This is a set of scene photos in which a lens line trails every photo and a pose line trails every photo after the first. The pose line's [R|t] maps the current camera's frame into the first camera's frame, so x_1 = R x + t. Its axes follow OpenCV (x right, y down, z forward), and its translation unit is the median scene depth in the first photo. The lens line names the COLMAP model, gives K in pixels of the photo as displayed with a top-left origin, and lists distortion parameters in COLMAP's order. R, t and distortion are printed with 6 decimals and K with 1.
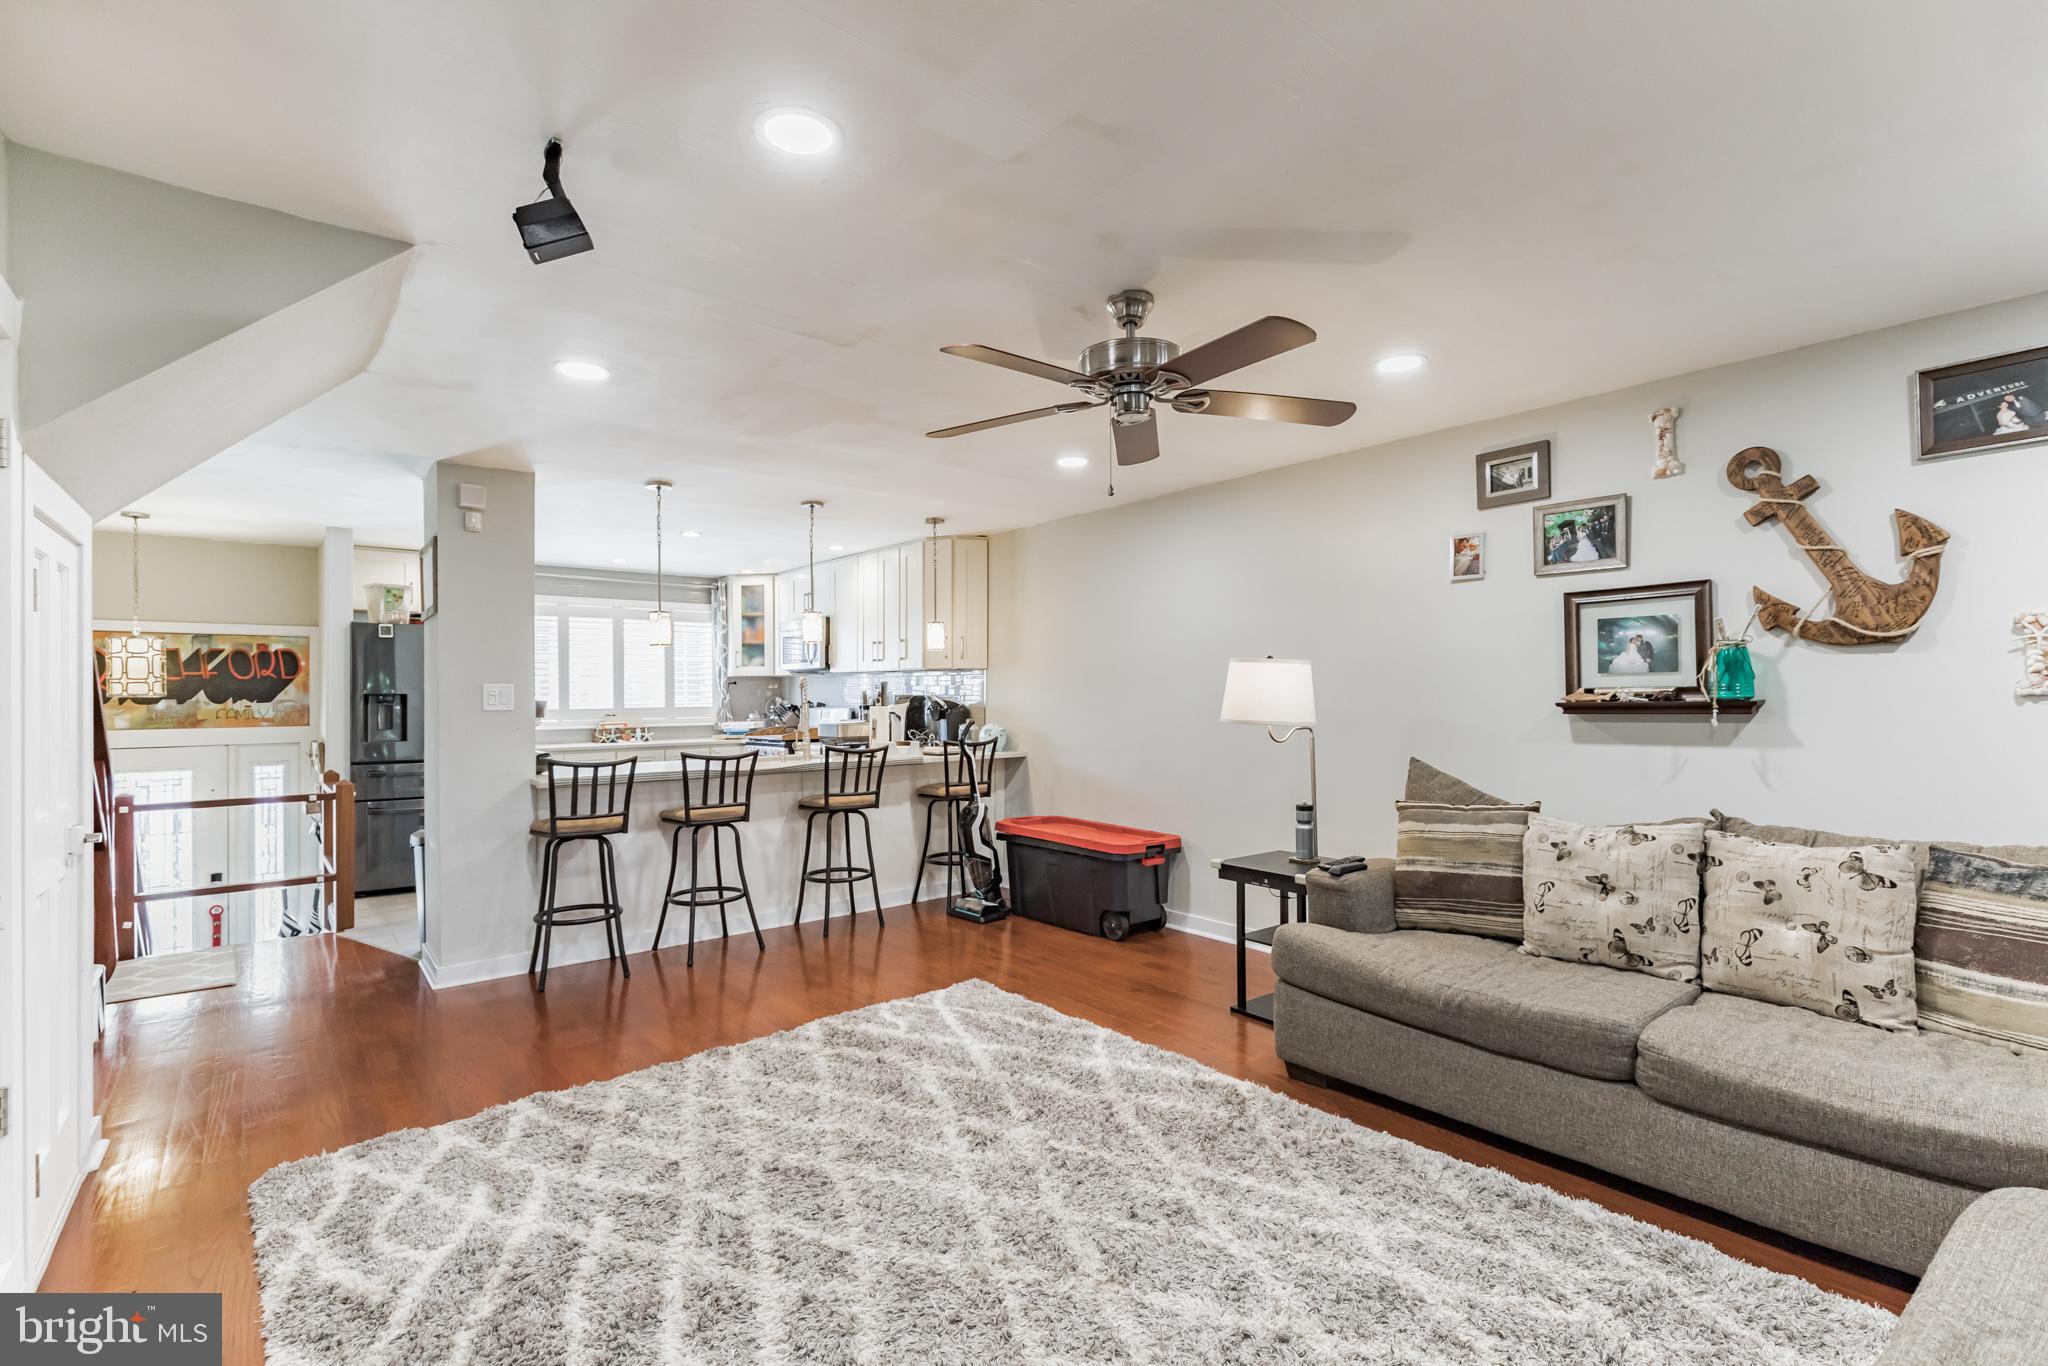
lens RADIAL K [[920.1, 0, 1024.3], [0, 920.1, 682.2], [0, 0, 1]] dist [0.005252, -0.000156]
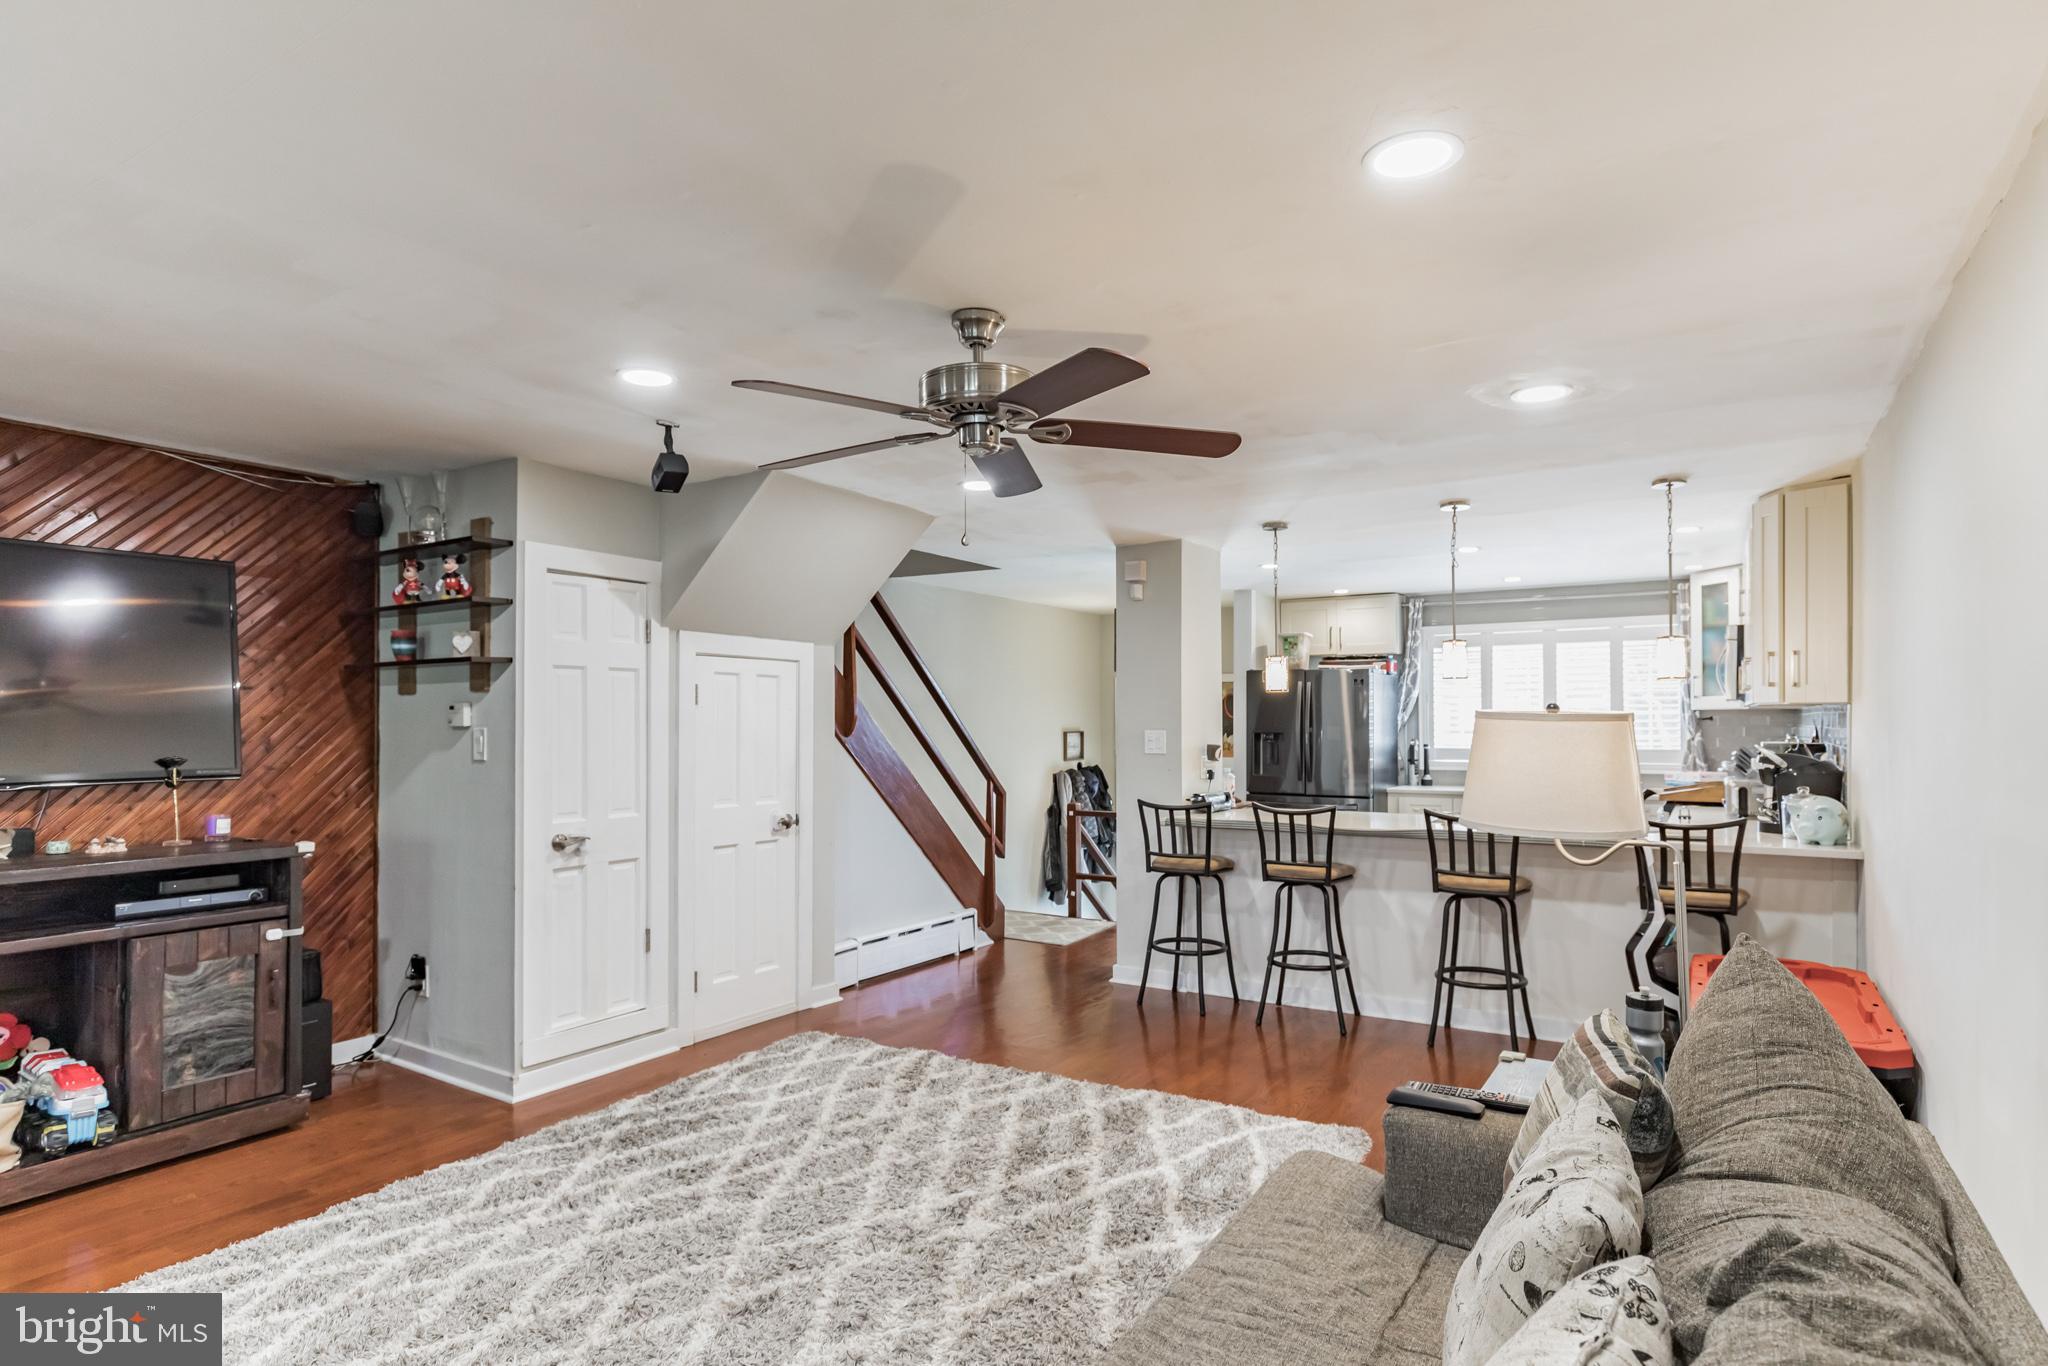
lens RADIAL K [[1075.0, 0, 1024.2], [0, 1075.0, 704.2], [0, 0, 1]] dist [0.000919, 0.000128]
pose [[0.325525, -0.011066, -0.945469, 0.812789], [0.014049, 0.999878, -0.006865, -0.030636], [0.945429, -0.011048, 0.325640, 0.525769]]
